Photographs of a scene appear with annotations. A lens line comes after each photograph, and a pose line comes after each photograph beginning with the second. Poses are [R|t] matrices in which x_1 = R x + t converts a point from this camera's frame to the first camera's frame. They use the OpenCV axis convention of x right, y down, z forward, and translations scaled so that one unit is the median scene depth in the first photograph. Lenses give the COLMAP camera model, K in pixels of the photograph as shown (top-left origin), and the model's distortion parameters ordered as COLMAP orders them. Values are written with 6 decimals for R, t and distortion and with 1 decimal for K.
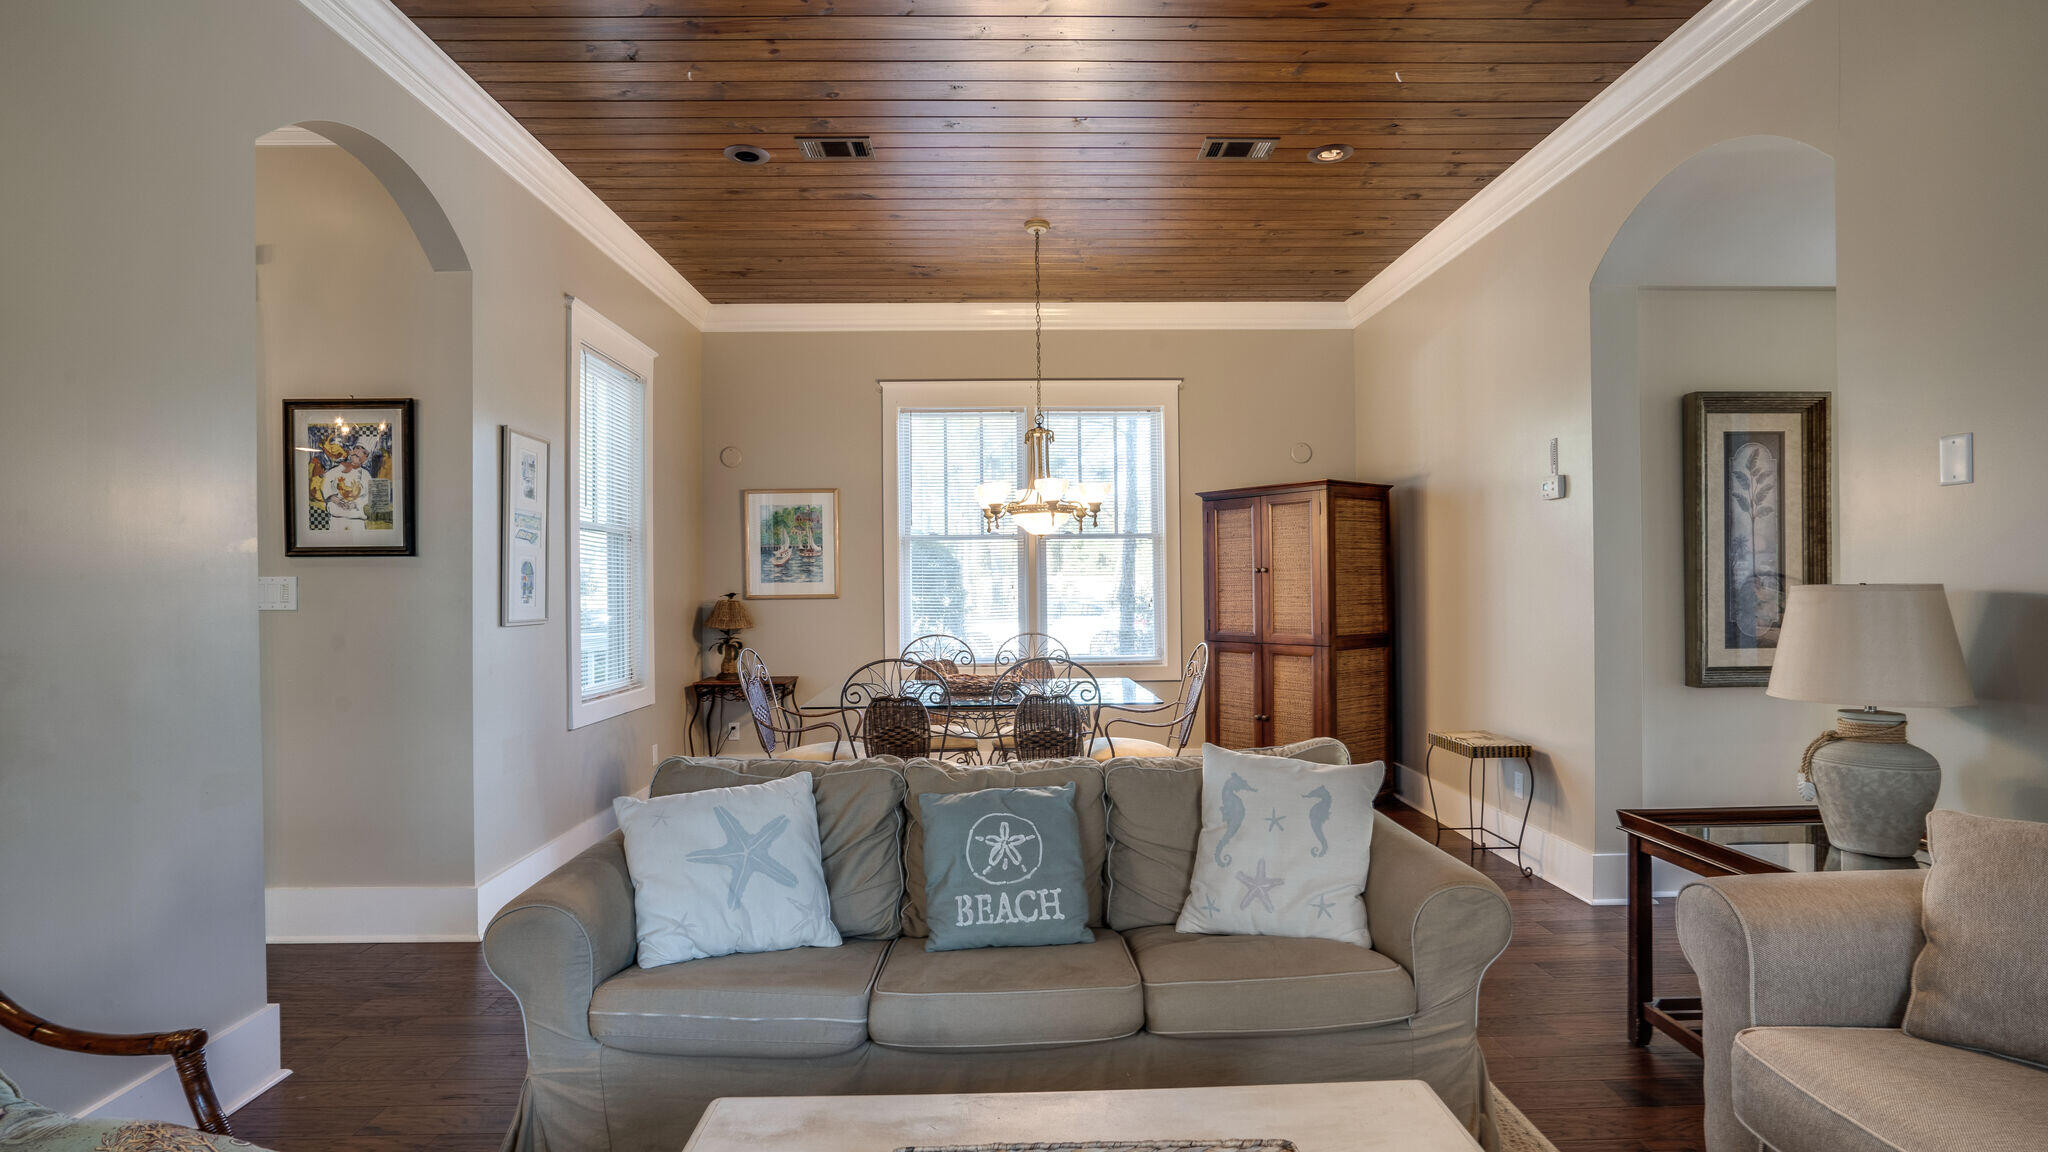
lens RADIAL K [[976.2, 0, 1015.3], [0, 976.2, 573.4], [0, 0, 1]] dist [-0.015838, 0.006110]
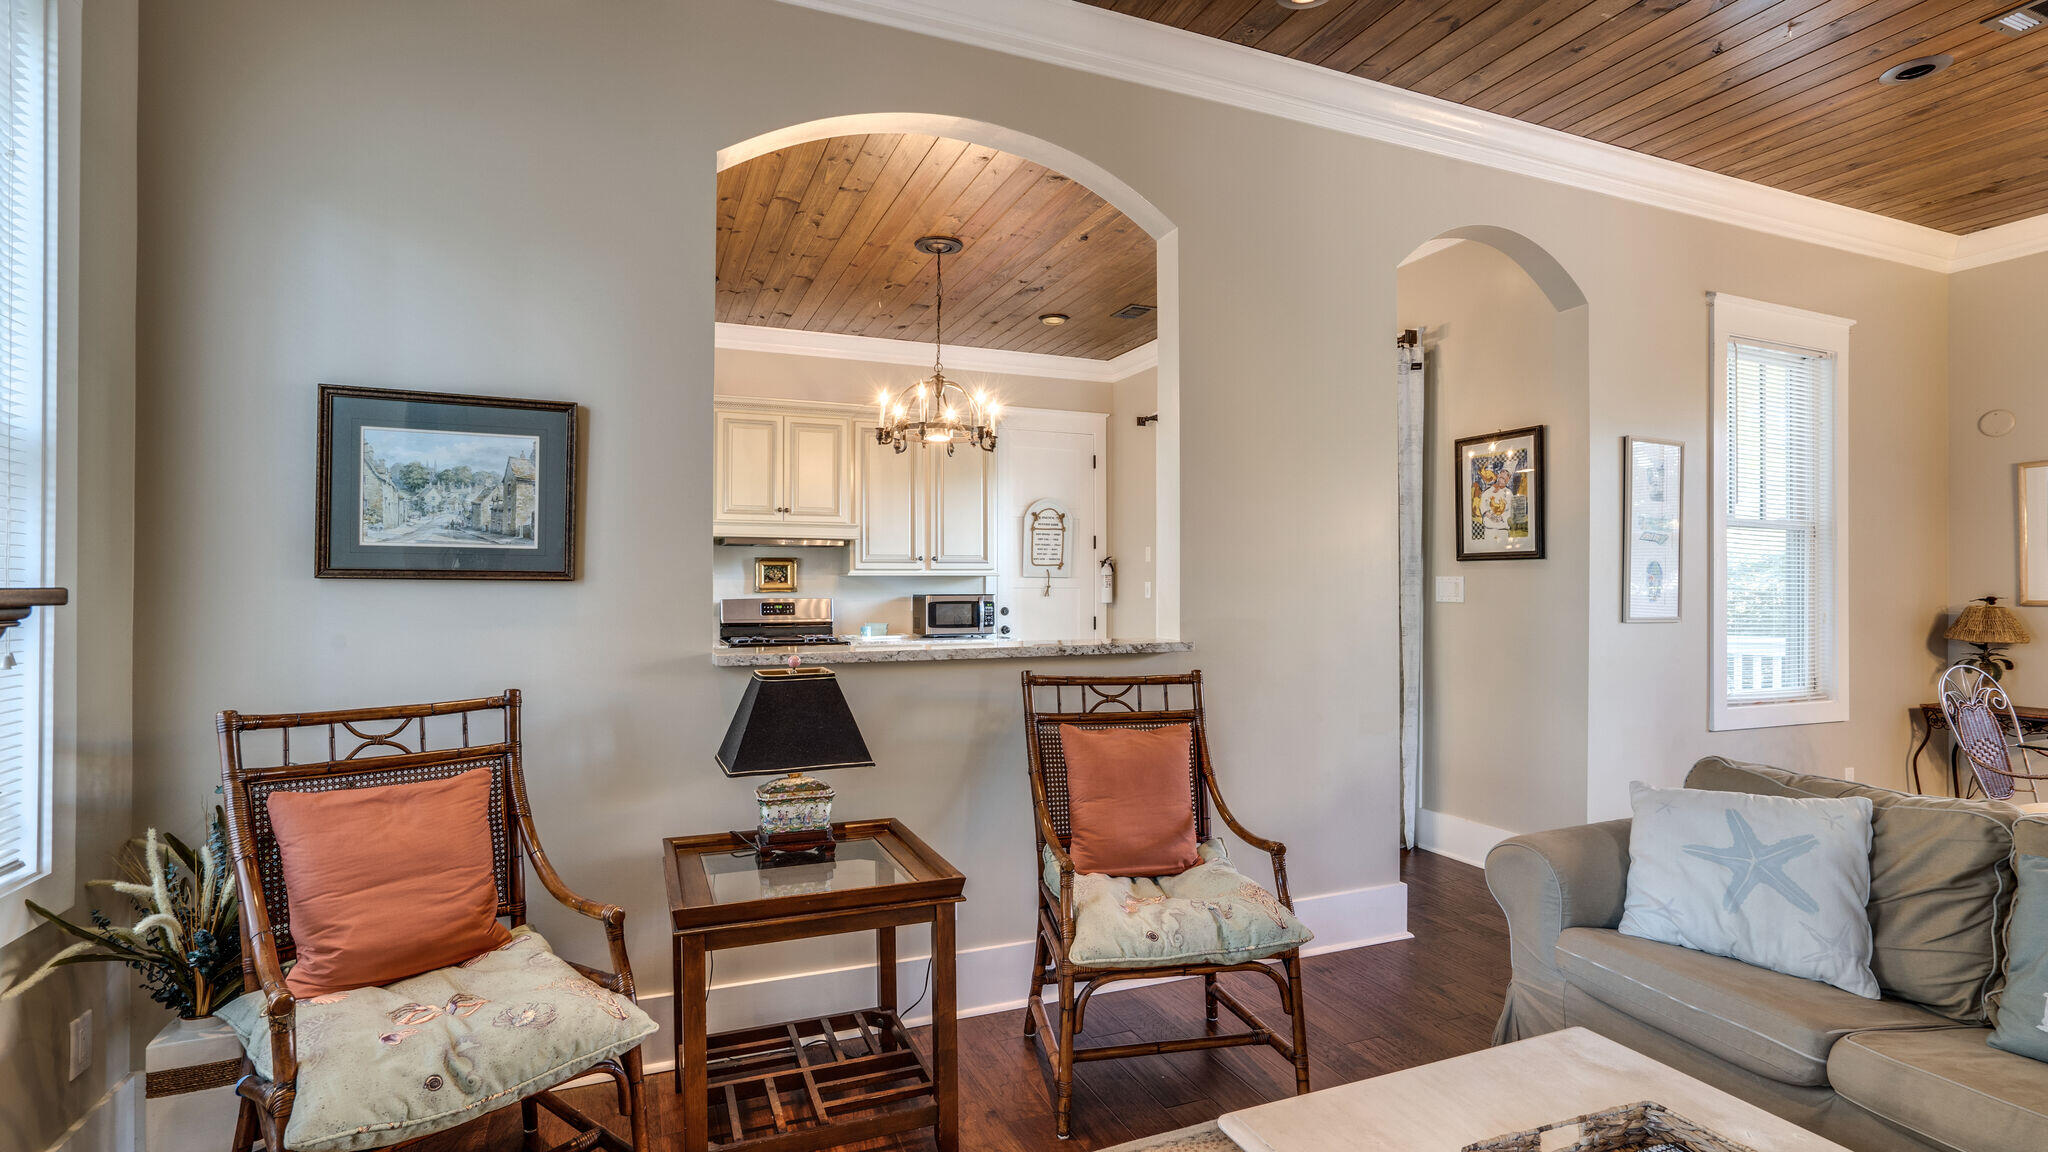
lens RADIAL K [[976.2, 0, 1029.4], [0, 976.2, 575.6], [0, 0, 1]] dist [-0.015838, 0.006110]
pose [[0.375633, -0.002039, -0.926766, 0.236348], [0.003240, 0.999994, -0.000887, 0.001340], [0.926763, -0.002670, 0.375637, -0.017439]]
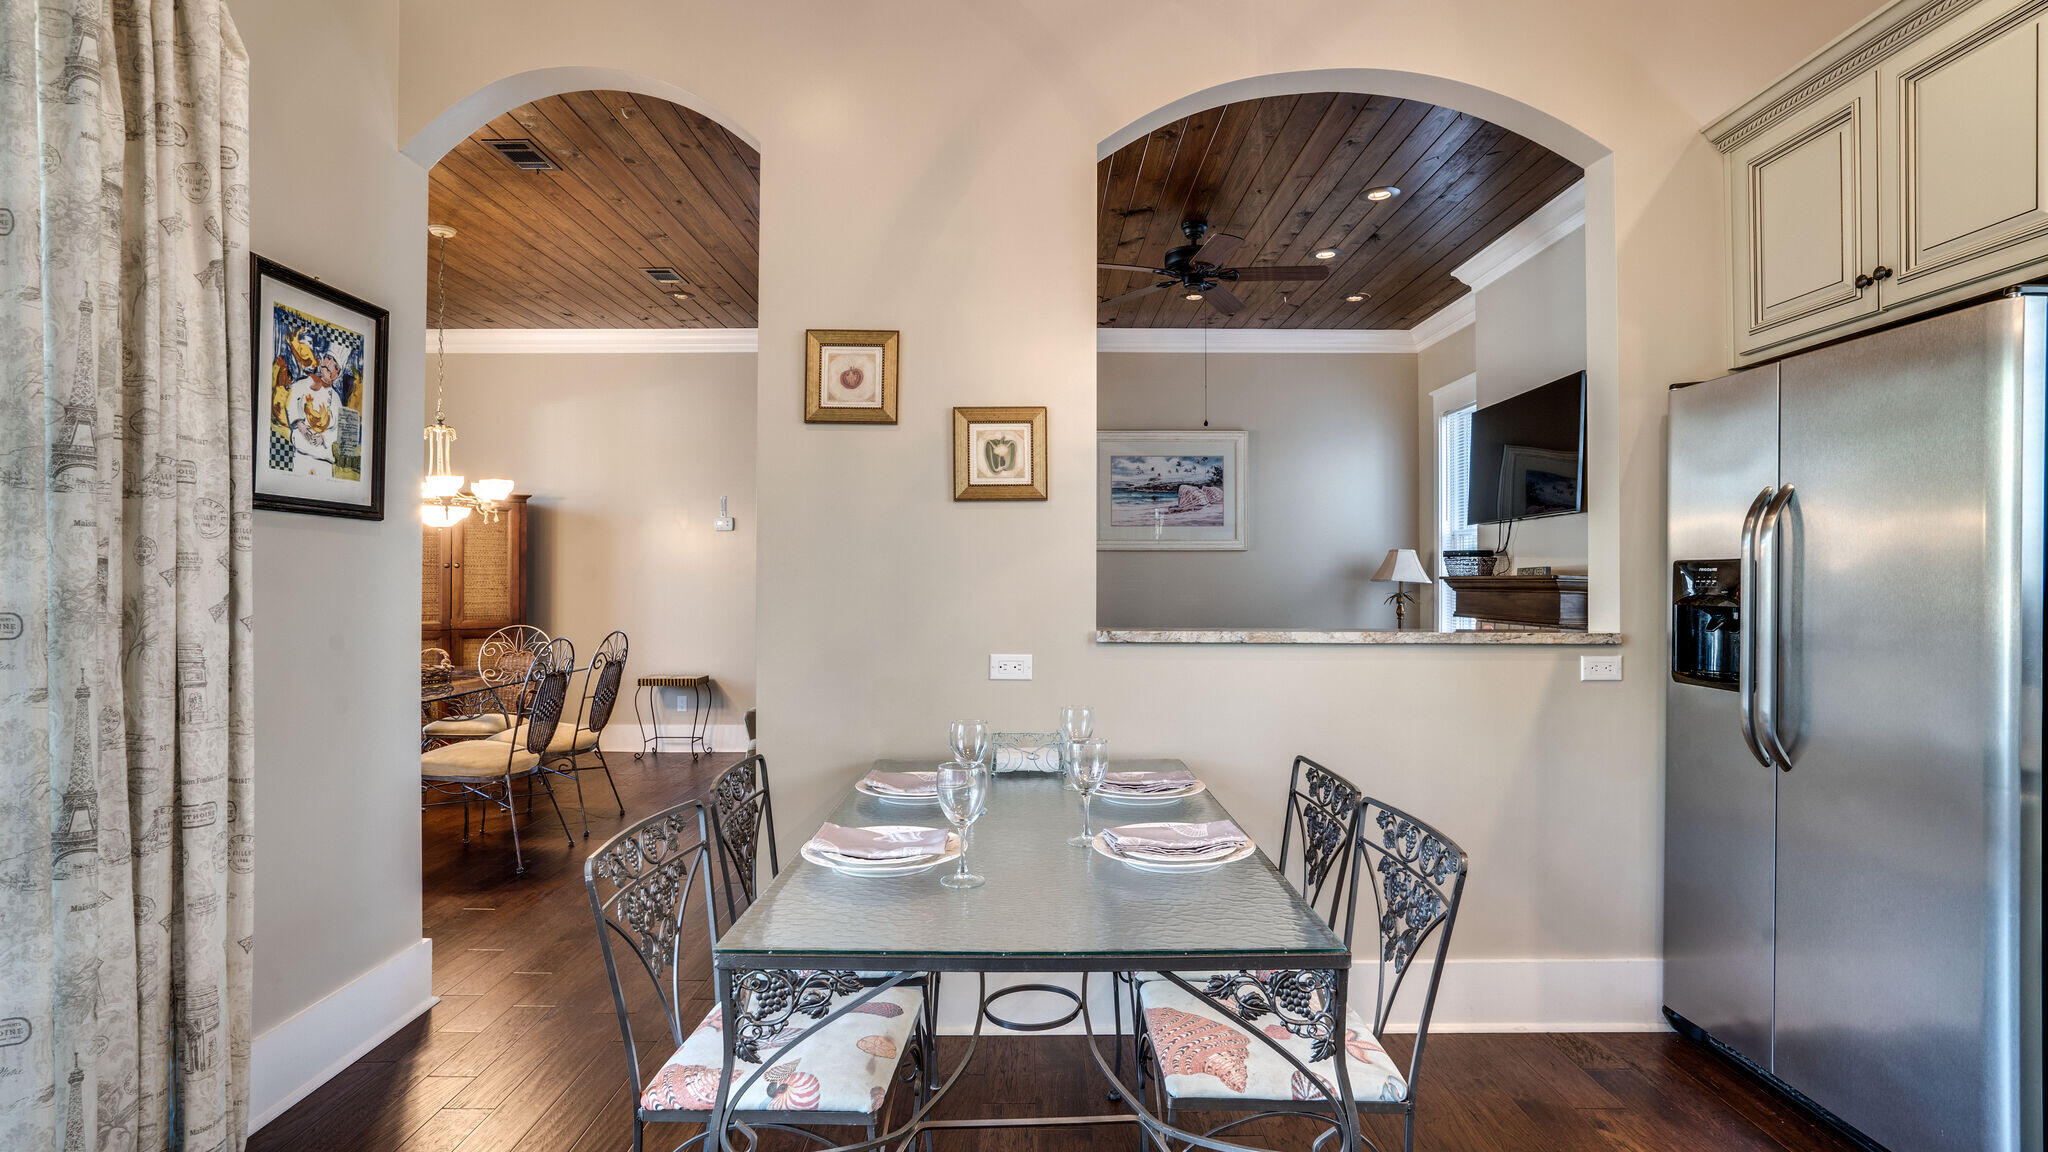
lens RADIAL K [[976.2, 0, 1043.4], [0, 976.2, 578.7], [0, 0, 1]] dist [-0.015838, 0.006110]
pose [[-0.001785, 0.014045, 0.999900, -1.365685], [-0.010126, 0.999850, -0.014062, 0.032295], [-0.999947, -0.010150, -0.001643, 0.490767]]
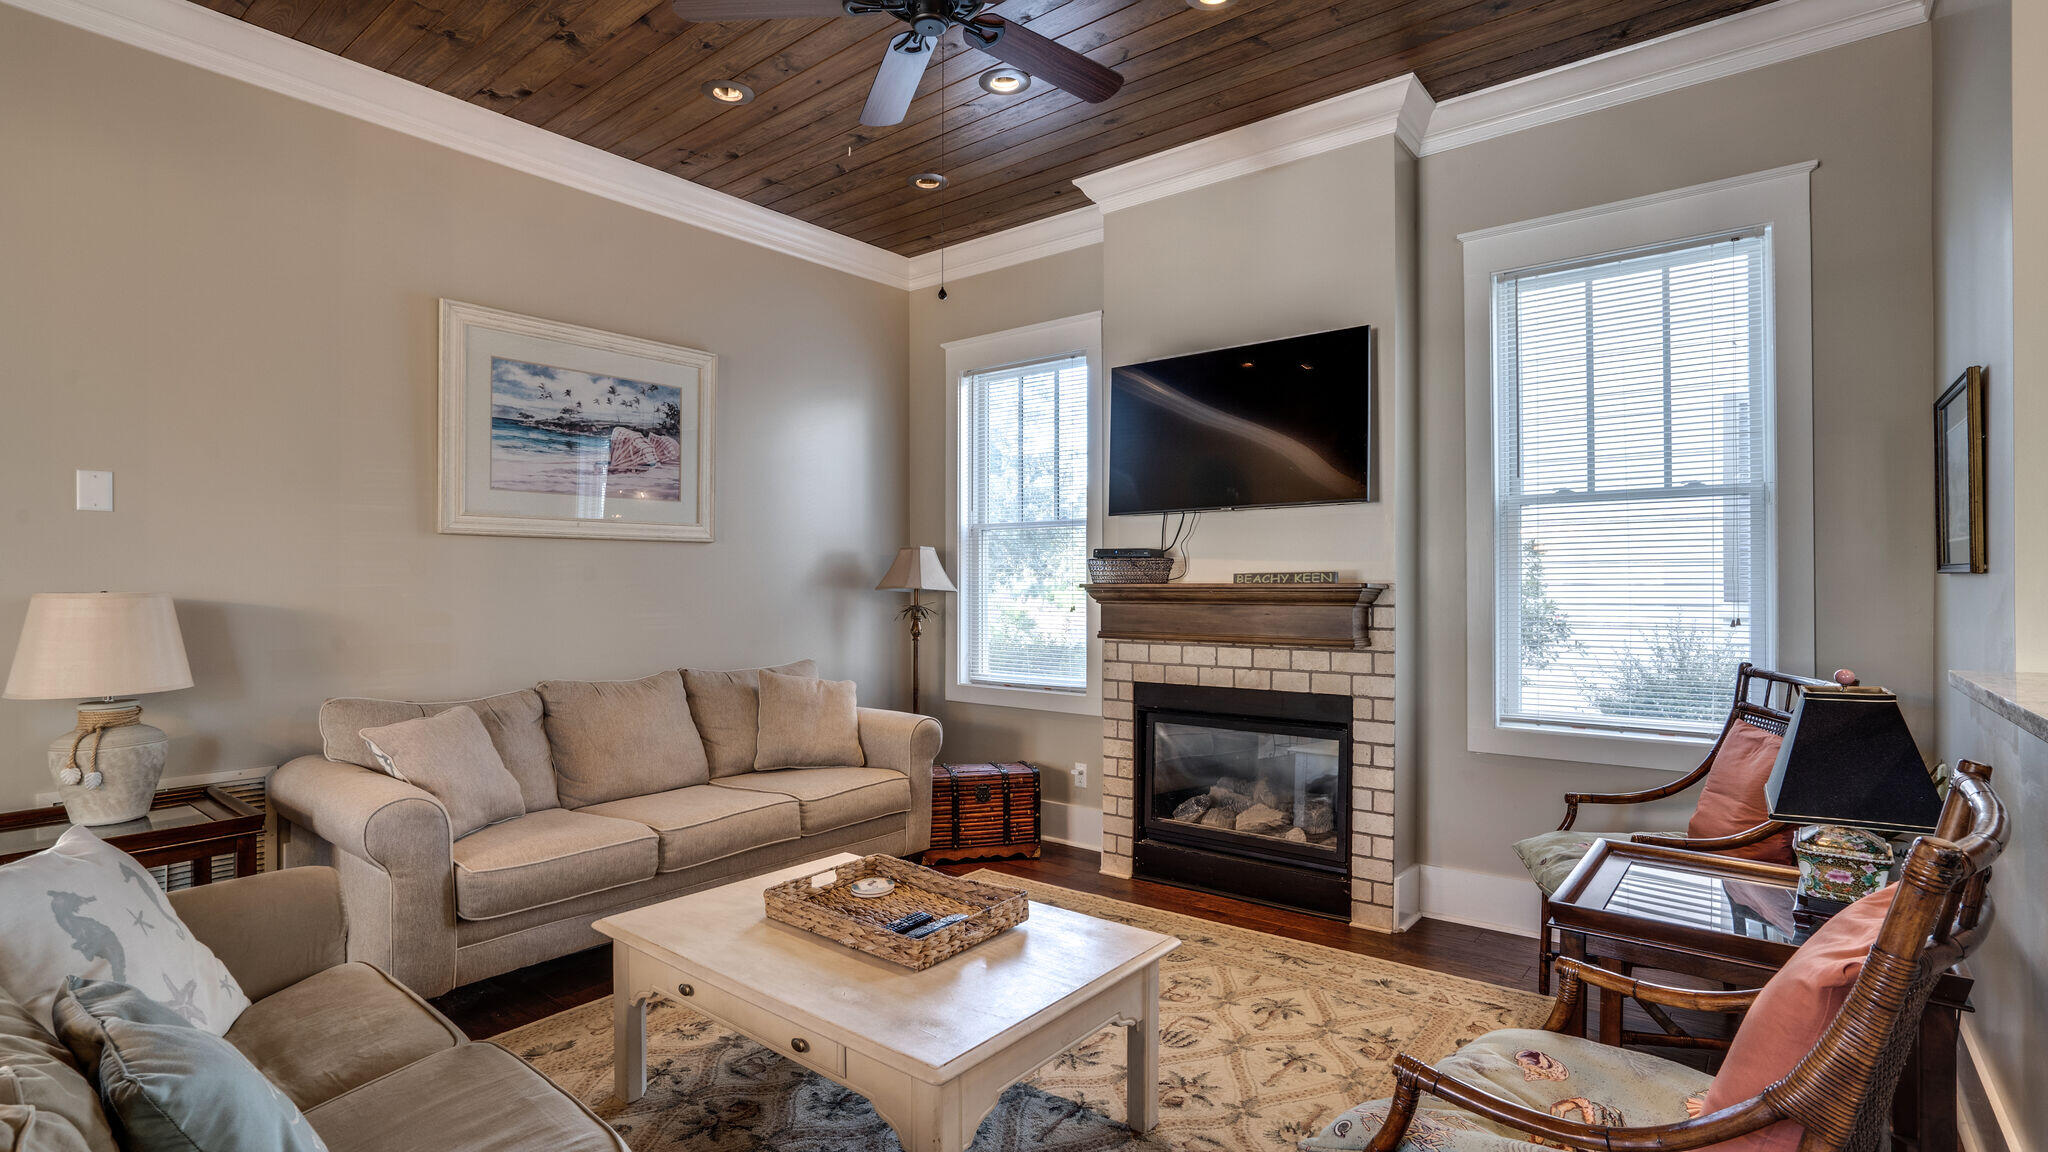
lens RADIAL K [[976.2, 0, 1025.6], [0, 976.2, 577.6], [0, 0, 1]] dist [-0.015838, 0.006110]
pose [[-0.761817, 0.015578, 0.647605, -0.484845], [0.004578, 0.999815, -0.018664, 0.014173], [-0.647776, -0.011253, -0.761747, 0.781579]]
